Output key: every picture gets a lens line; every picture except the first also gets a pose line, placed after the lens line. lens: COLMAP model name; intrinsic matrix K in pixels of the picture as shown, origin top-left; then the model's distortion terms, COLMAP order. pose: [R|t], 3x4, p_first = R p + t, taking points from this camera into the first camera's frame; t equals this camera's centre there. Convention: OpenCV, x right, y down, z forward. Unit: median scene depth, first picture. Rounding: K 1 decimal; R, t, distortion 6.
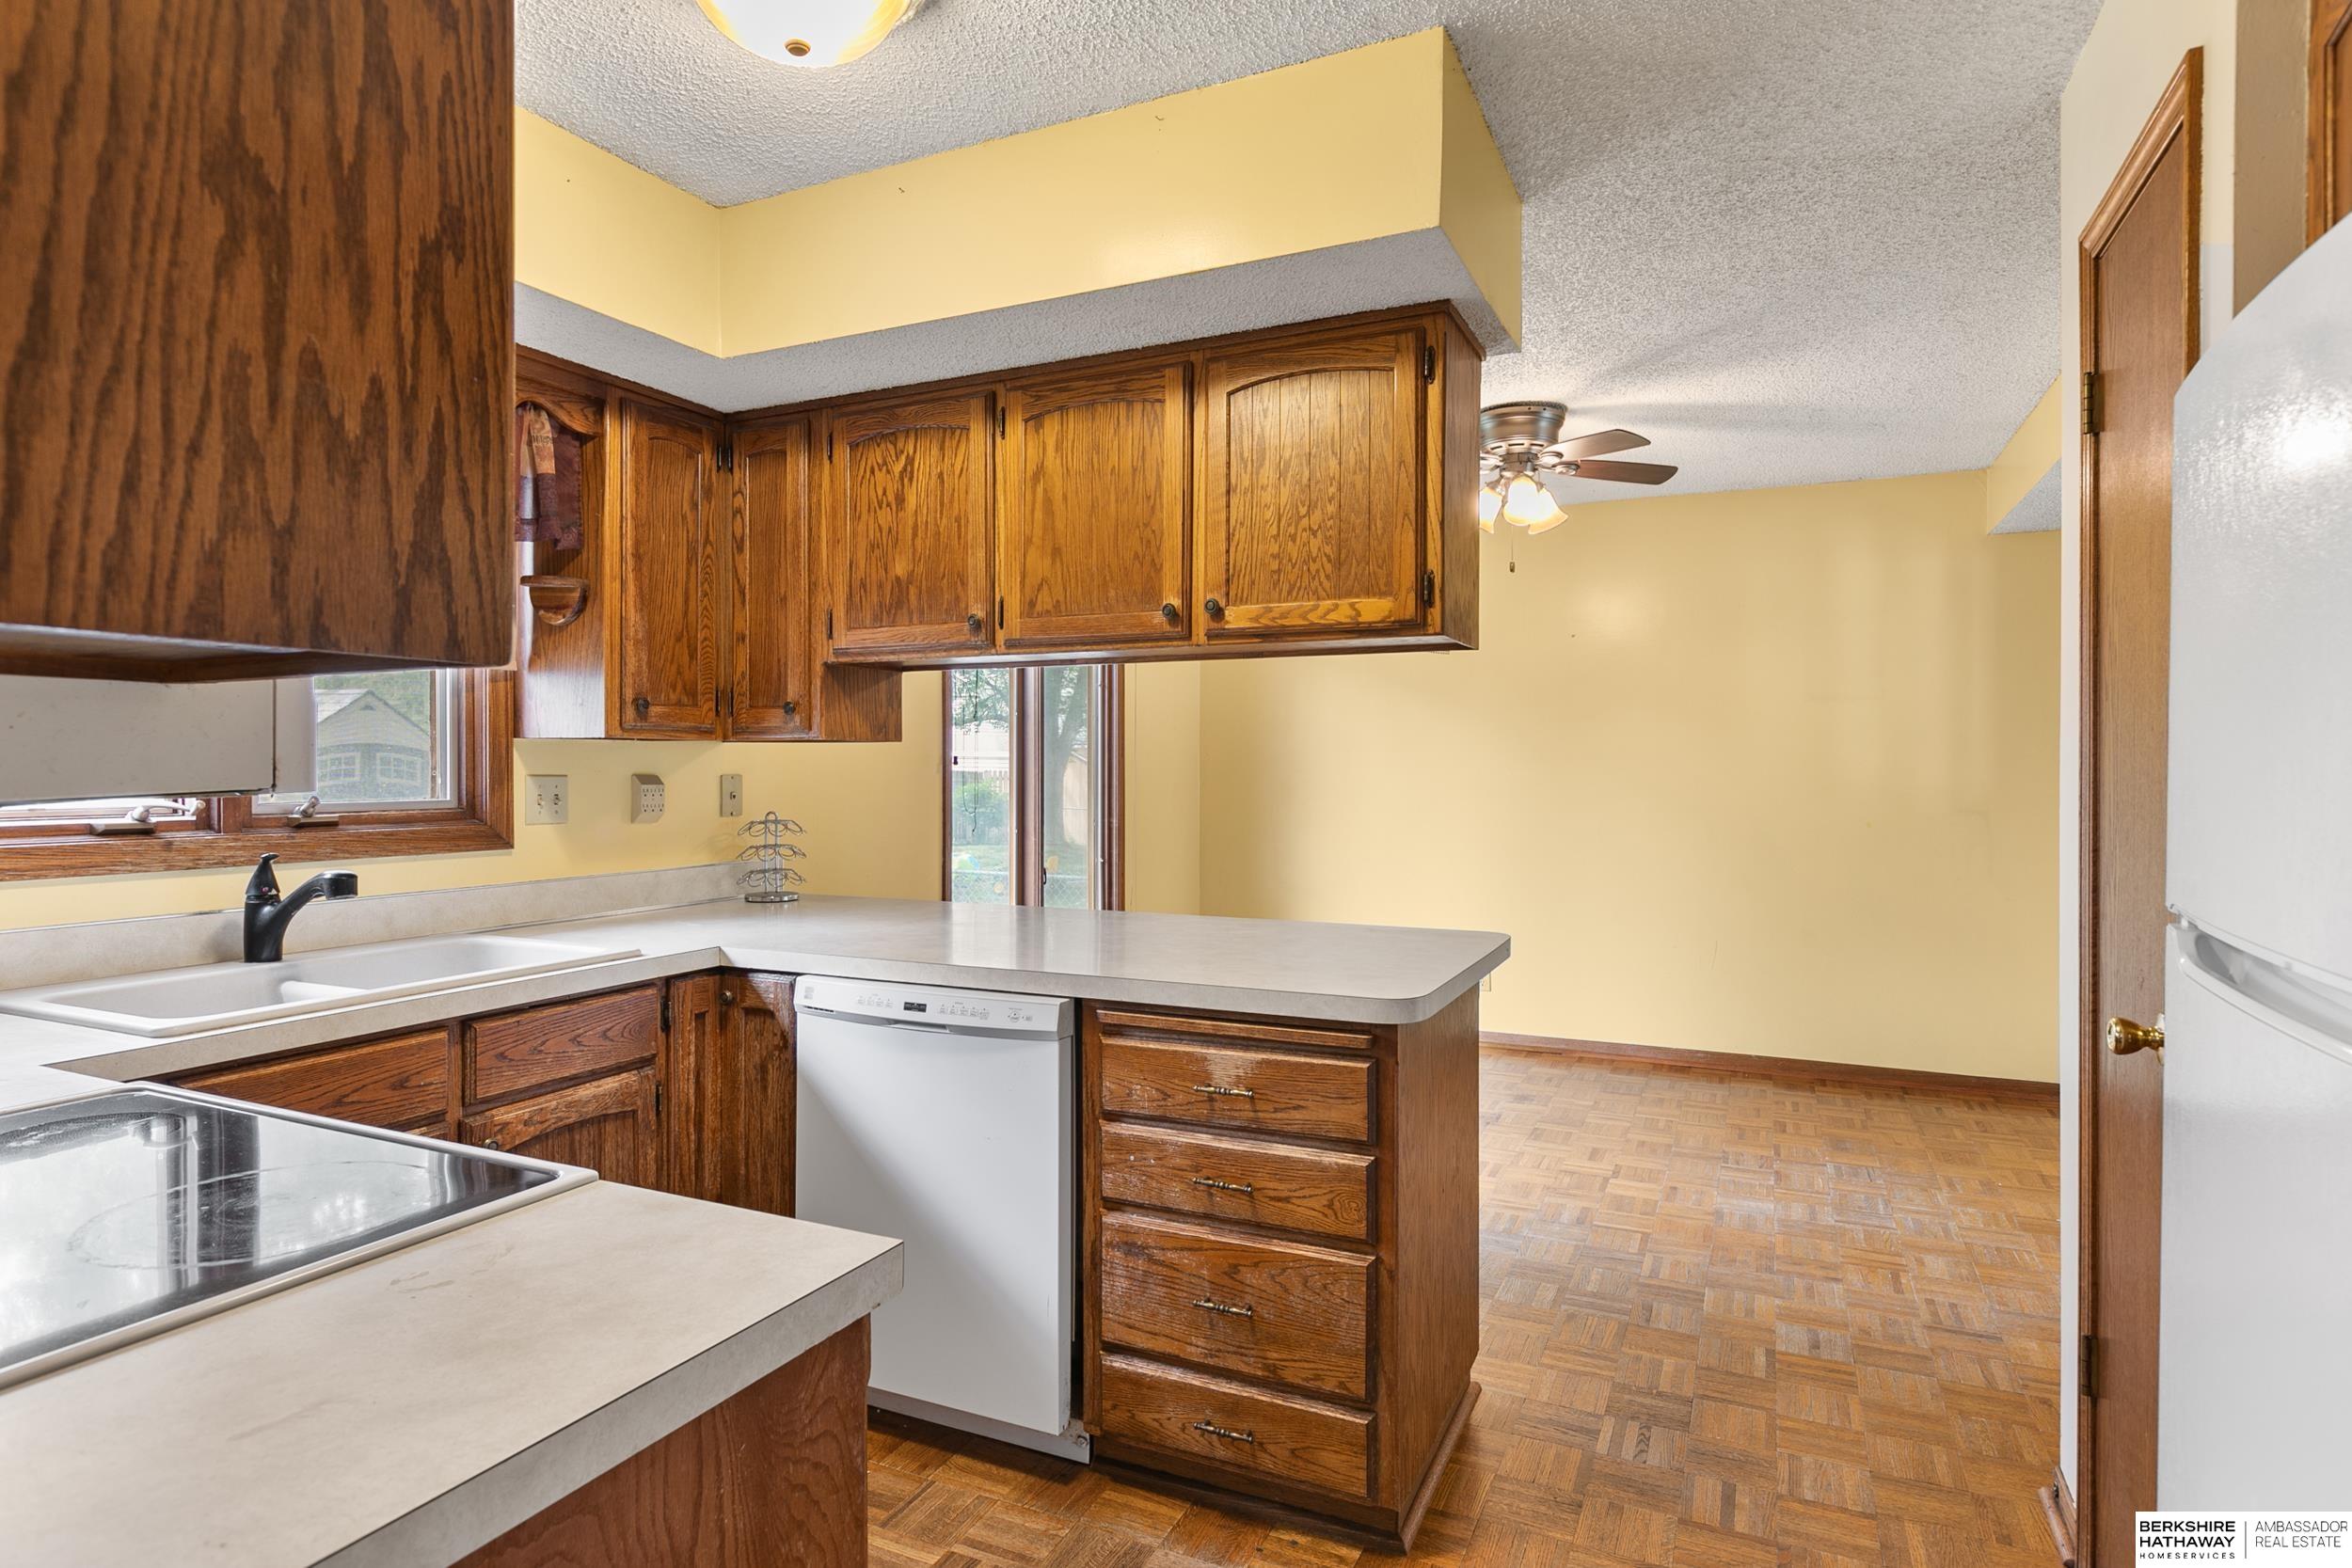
lens RADIAL K [[1269.9, 0, 1182.4], [0, 1269.9, 773.0], [0, 0, 1]] dist [-0.000386, 0.000852]
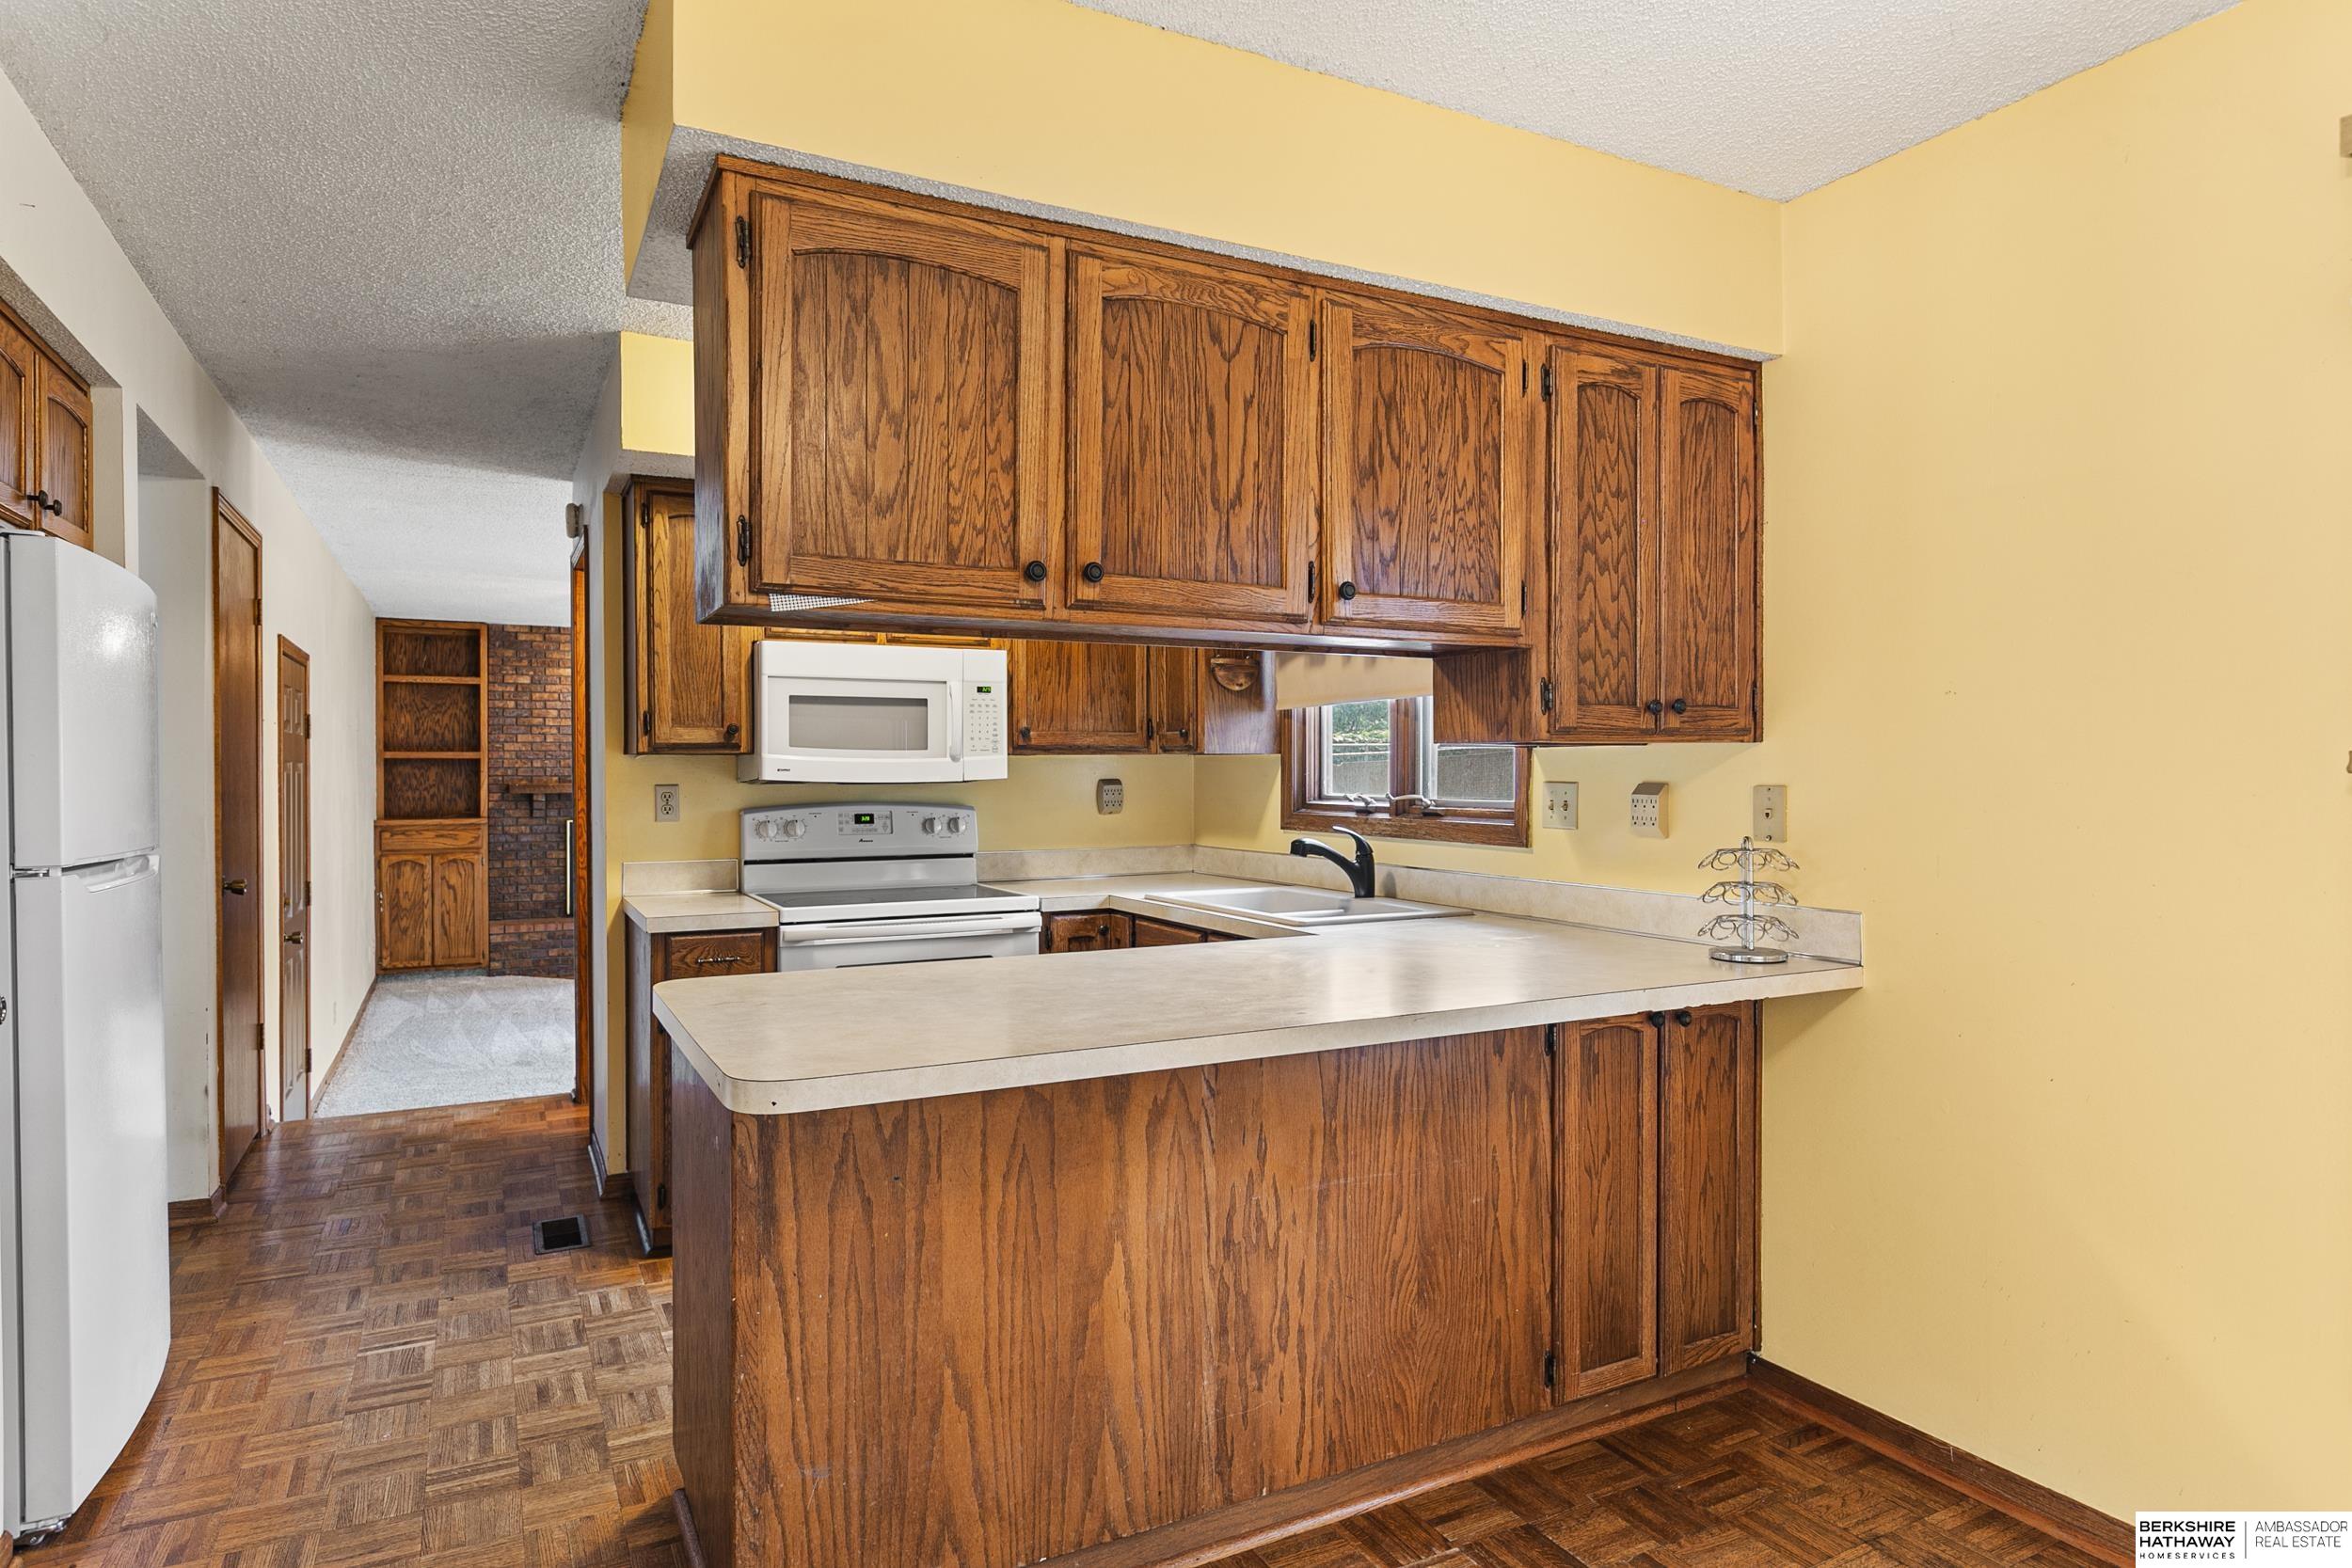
lens RADIAL K [[1341.0, 0, 1176.0], [0, 1341.0, 784.0], [0, 0, 1]] dist [-0.002900, 0.000225]
pose [[-0.607357, 0.009364, -0.794374, 0.717762], [-0.003463, 0.999890, 0.014434, -0.015132], [0.794422, 0.011517, -0.607257, 1.764670]]
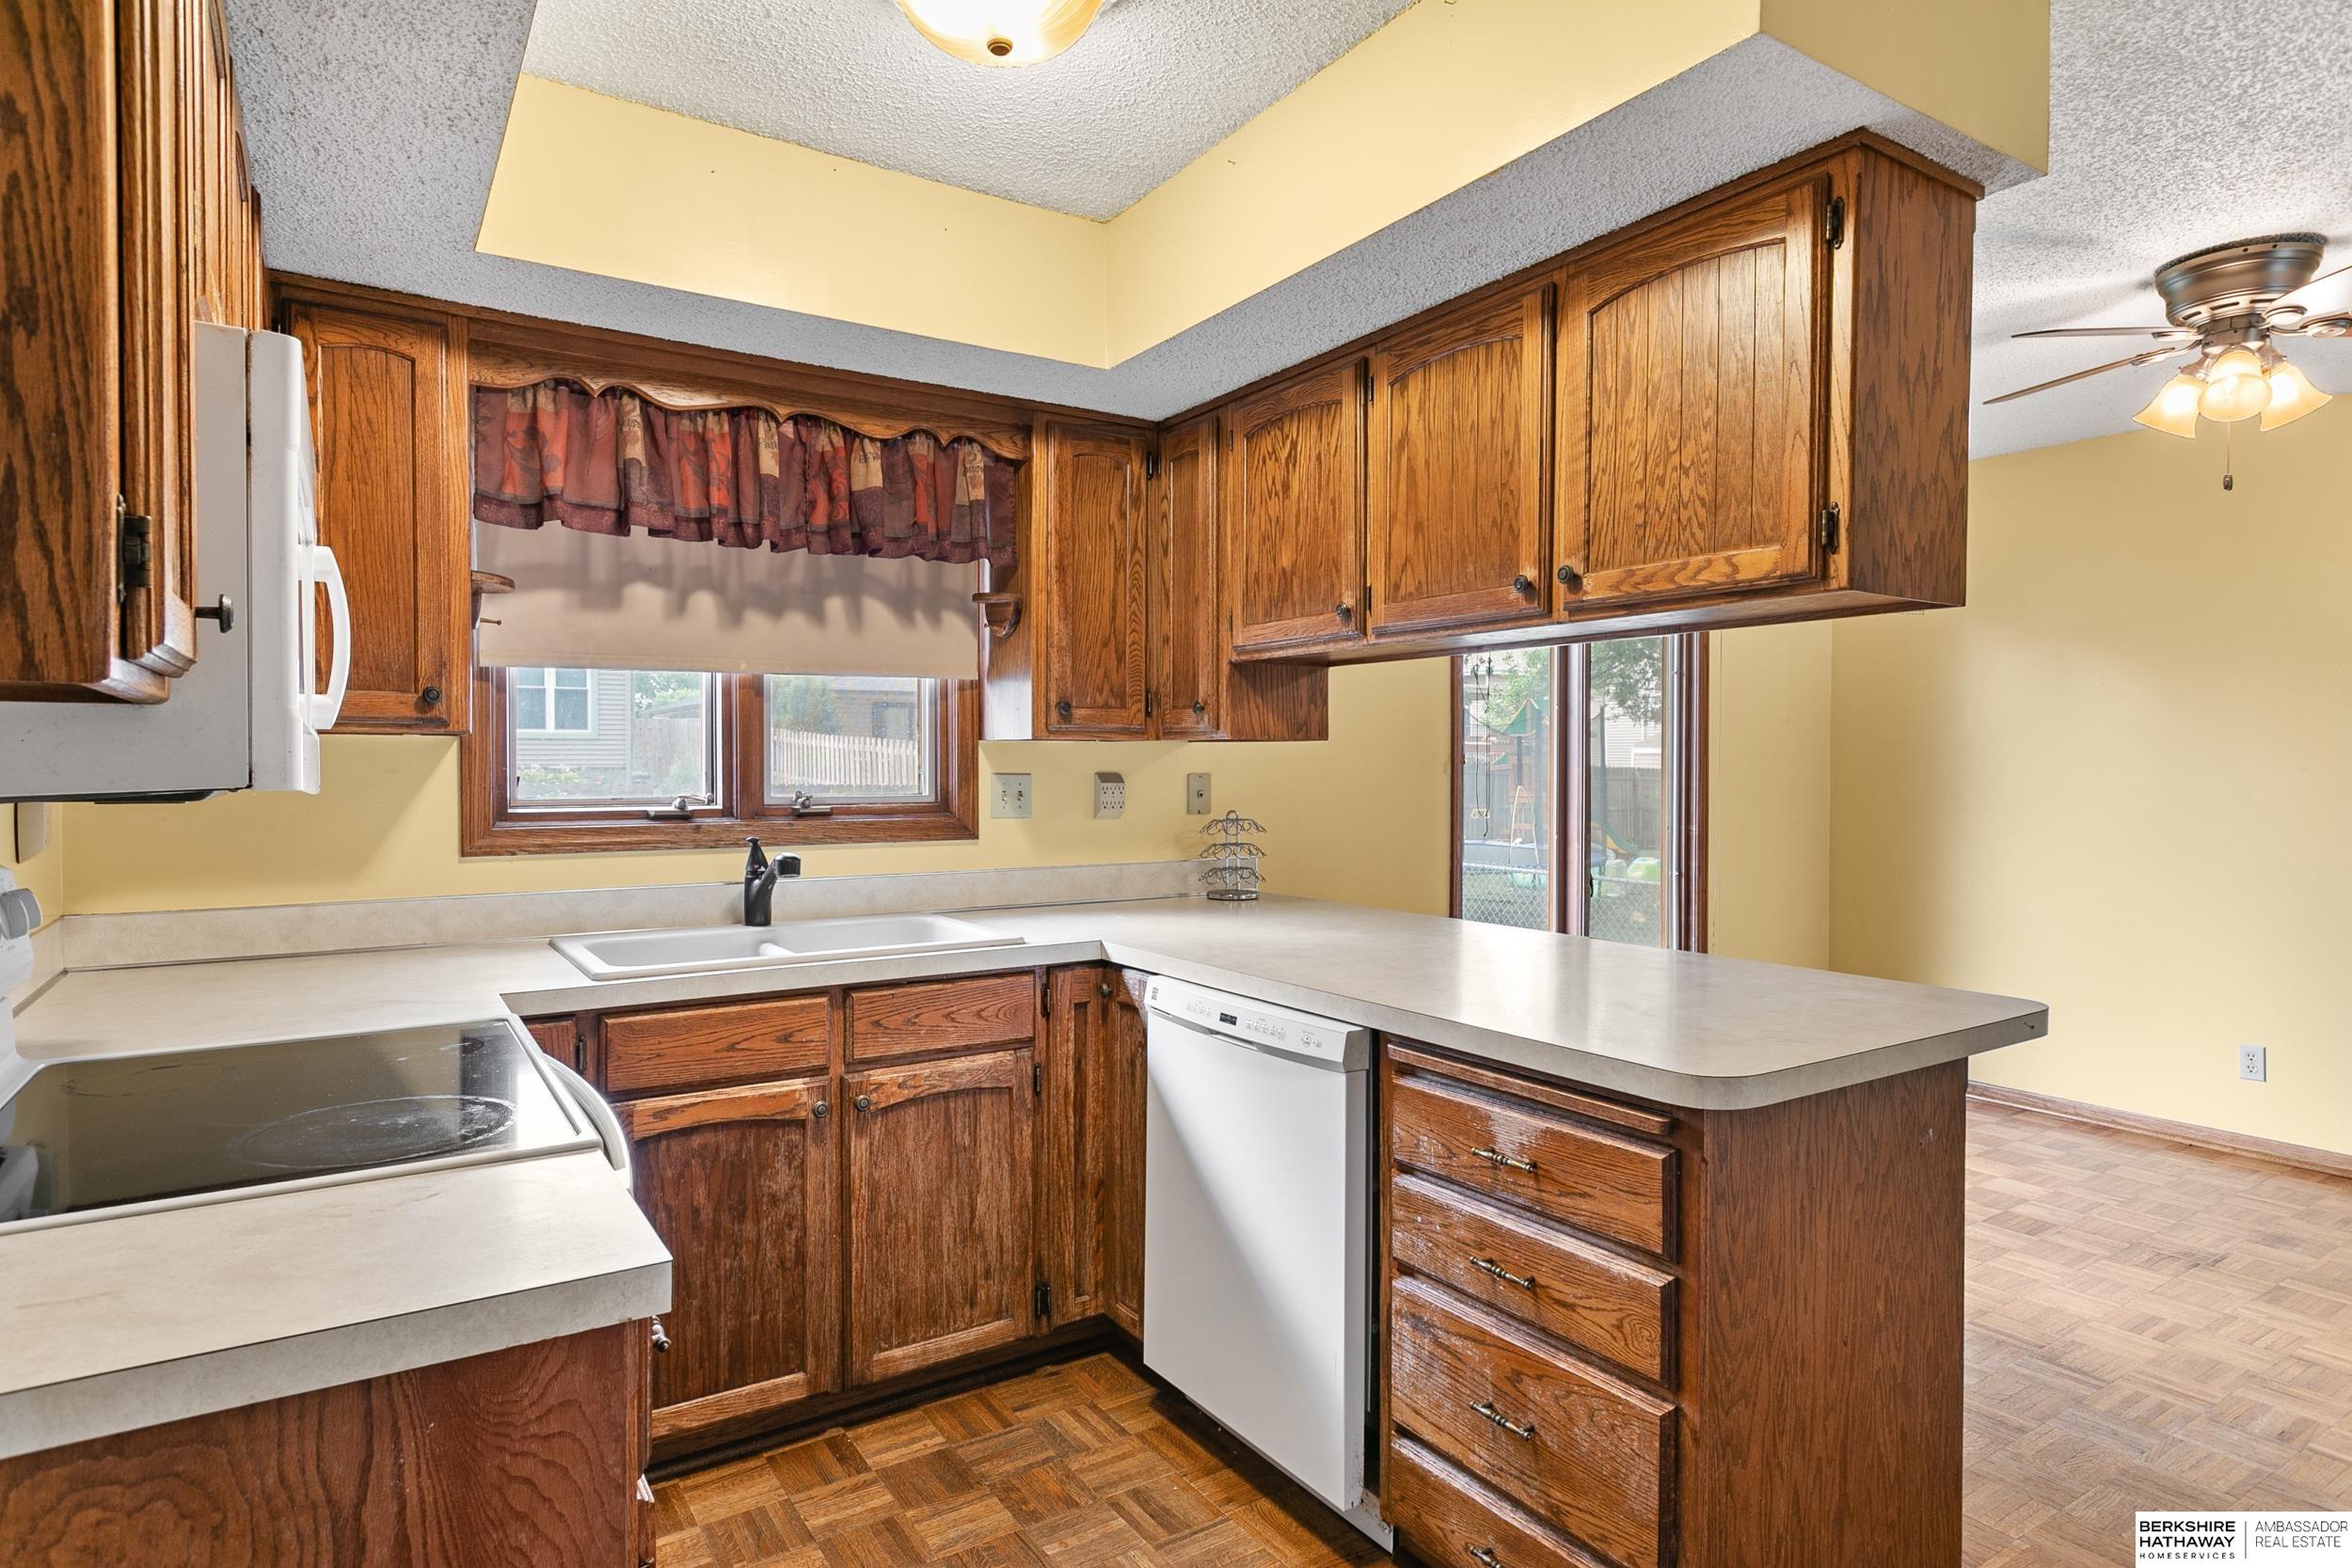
lens RADIAL K [[1289.2, 0, 1176.0], [0, 1289.2, 784.0], [0, 0, 1]] dist [0.004549, -0.000648]
pose [[0.848066, 0.009312, -0.529808, 0.266033], [-0.003802, 0.999927, 0.011490, -0.003369], [0.529876, -0.007730, 0.848040, 0.156460]]
